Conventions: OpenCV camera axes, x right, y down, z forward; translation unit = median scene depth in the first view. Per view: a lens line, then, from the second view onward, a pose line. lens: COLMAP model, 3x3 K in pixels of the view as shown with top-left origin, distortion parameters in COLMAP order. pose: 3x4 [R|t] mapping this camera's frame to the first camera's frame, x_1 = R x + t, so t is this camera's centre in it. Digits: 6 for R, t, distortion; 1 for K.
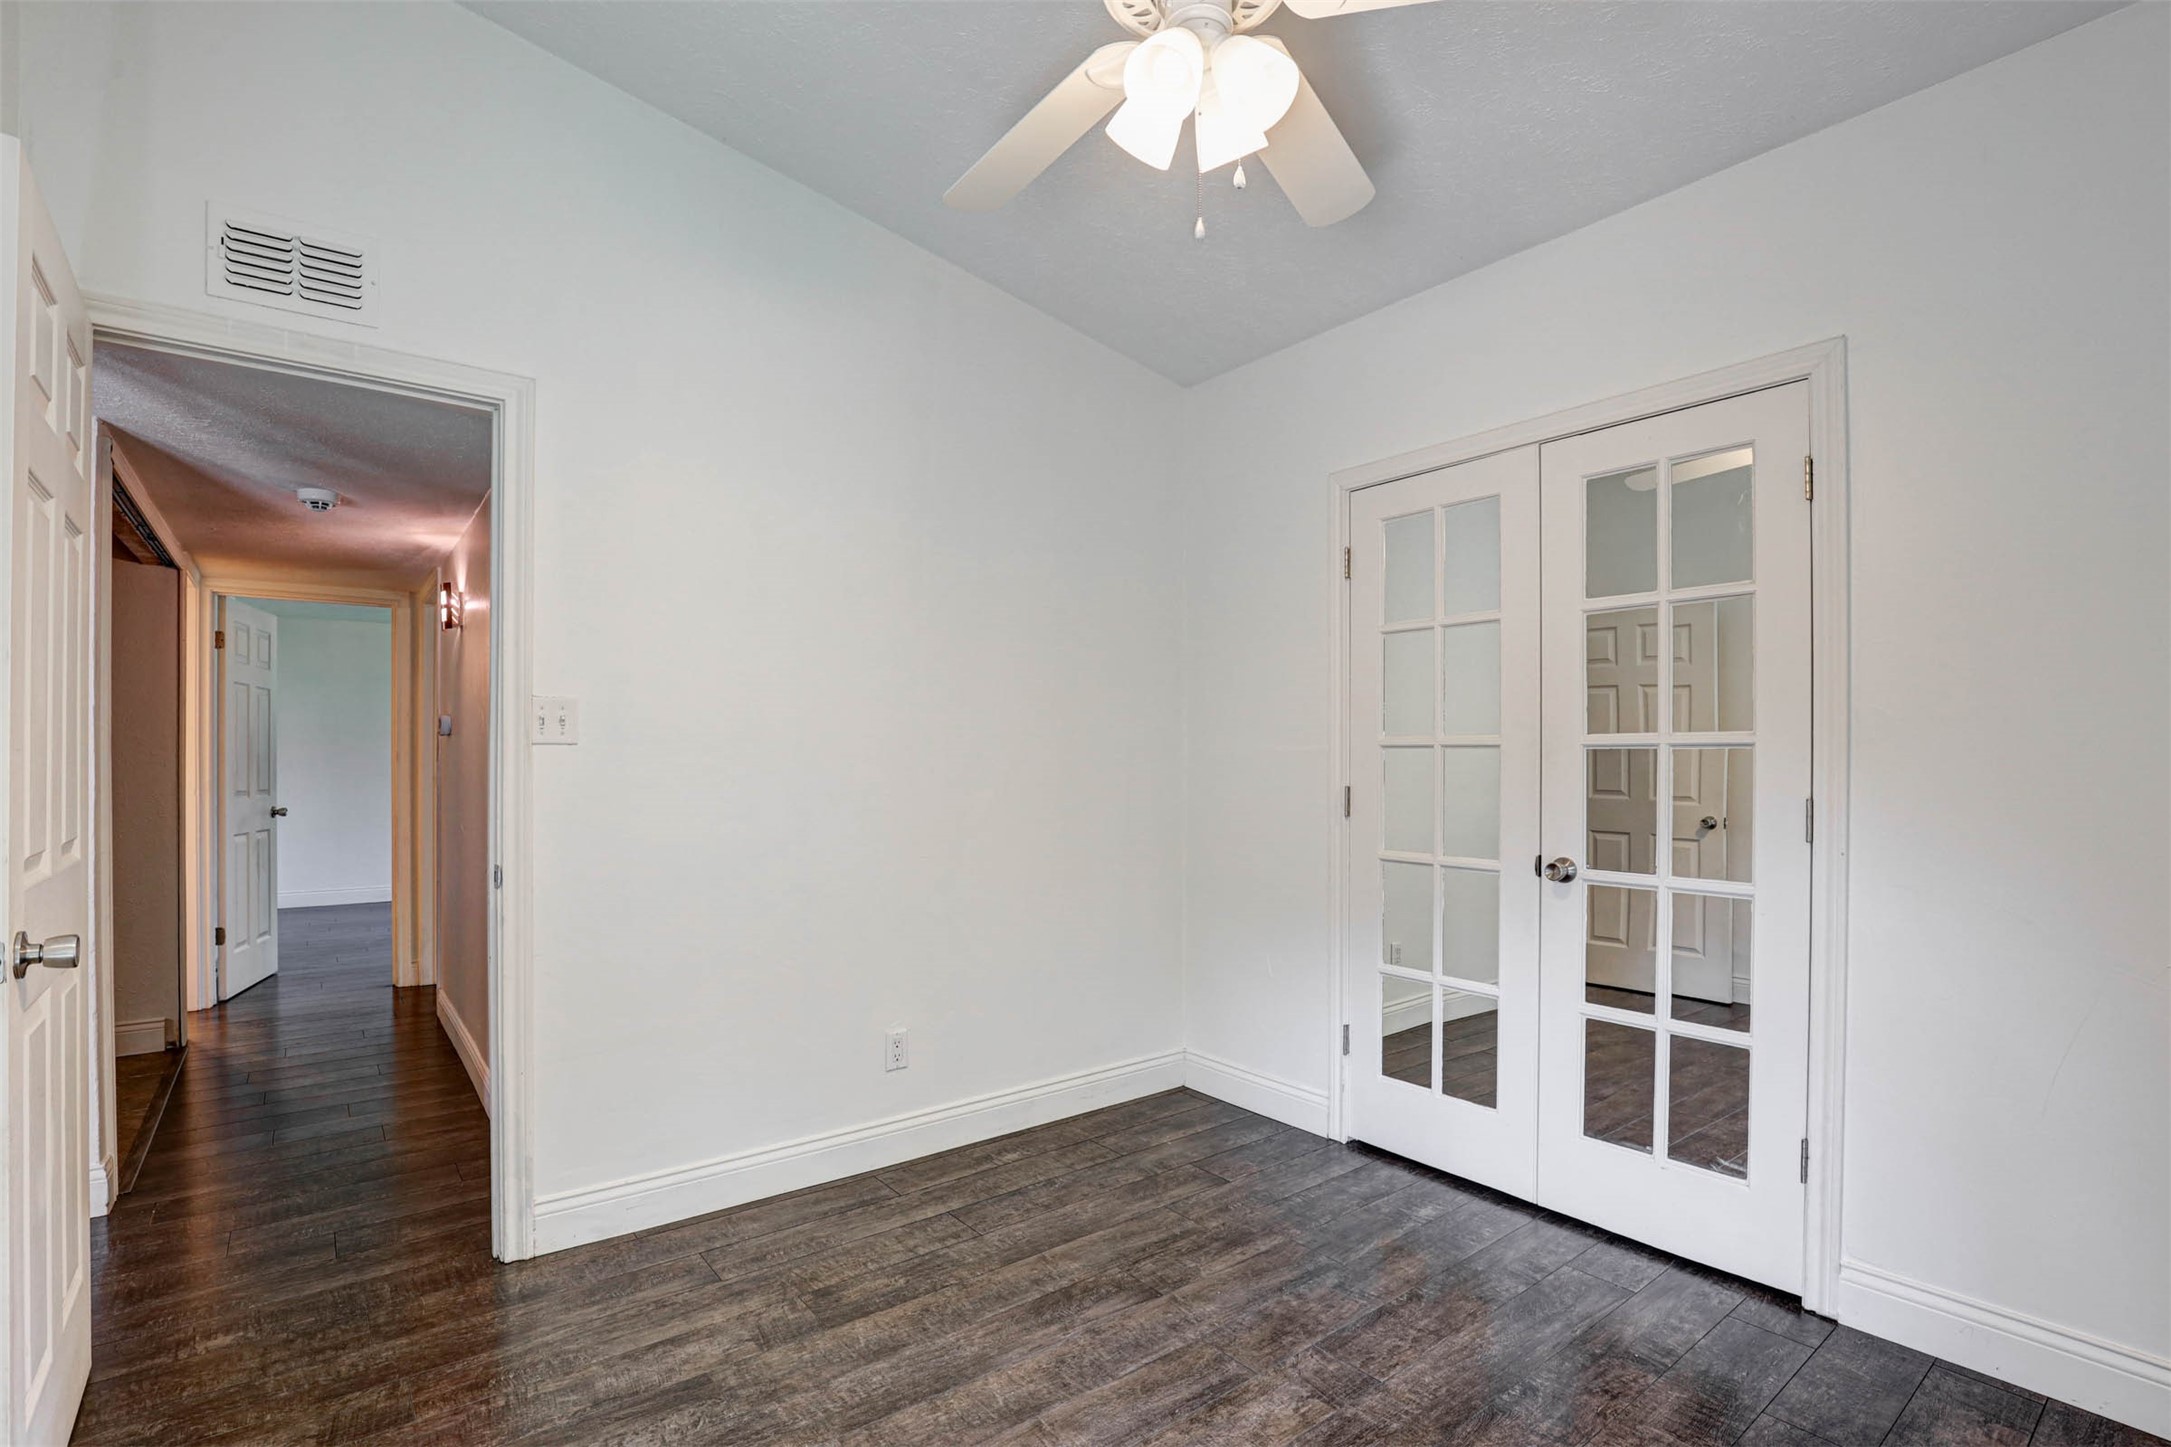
lens RADIAL K [[1005.6, 0, 1091.8], [0, 1005.6, 760.1], [0, 0, 1]] dist [-0.036546, 0.008127]
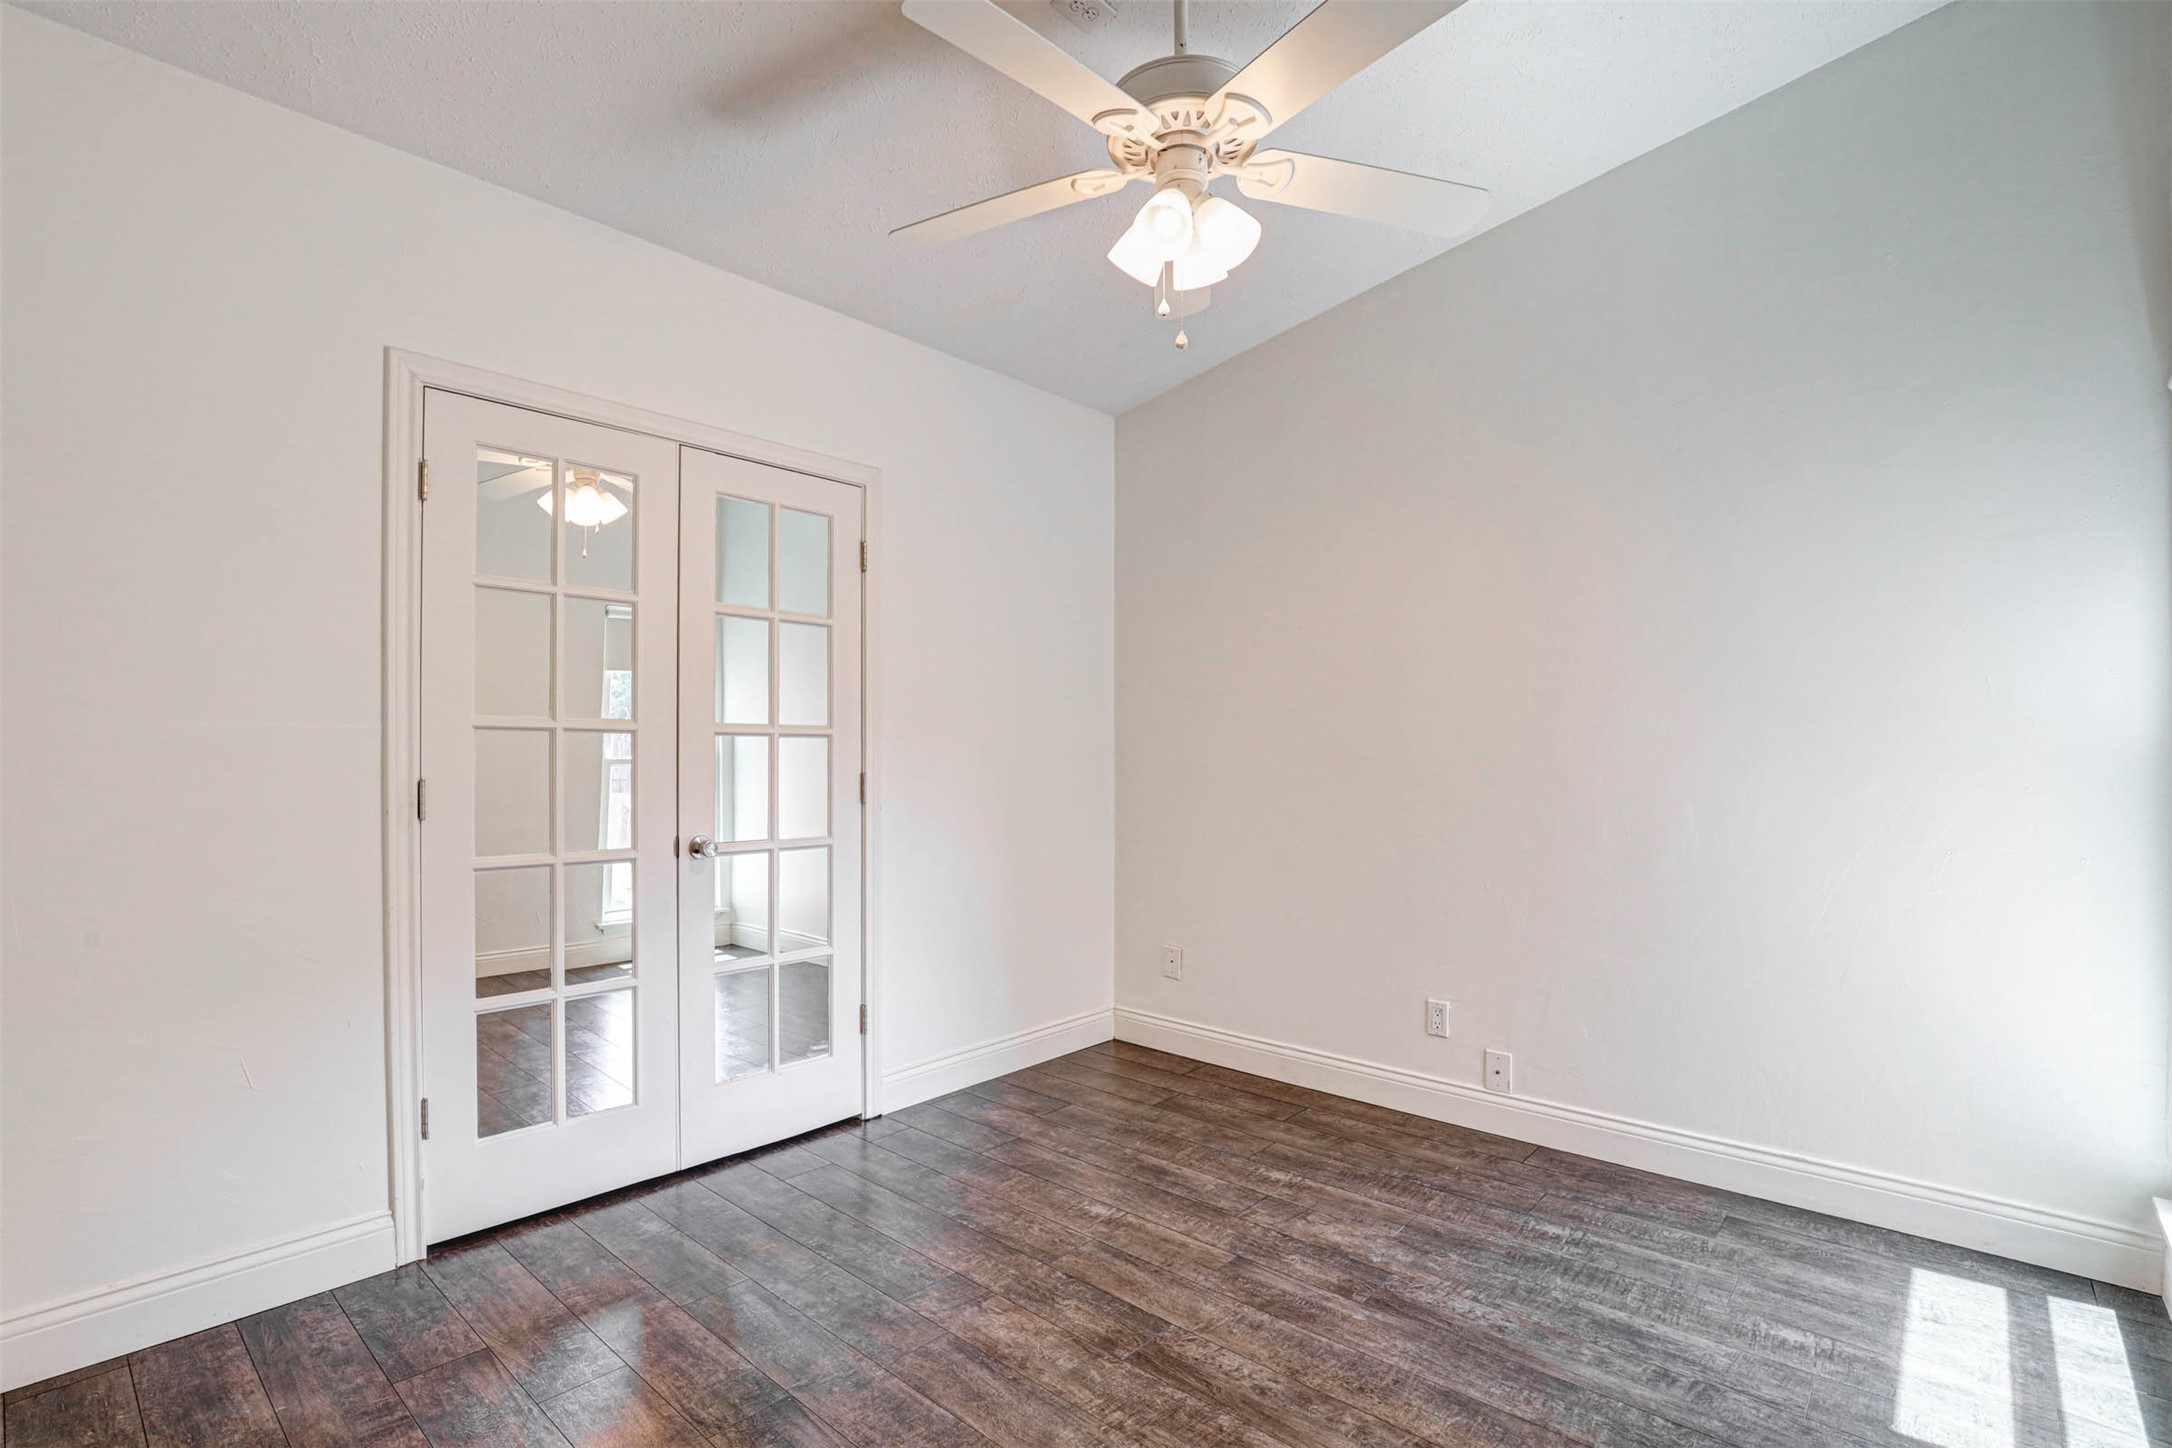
lens RADIAL K [[1020.8, 0, 1089.8], [0, 1020.8, 709.8], [0, 0, 1]] dist [-0.029803, 0.000021]
pose [[-0.179978, 0.022925, 0.983403, -0.686894], [-0.013584, 0.999575, -0.025788, -0.015708], [-0.983577, -0.018000, -0.179590, 0.773617]]
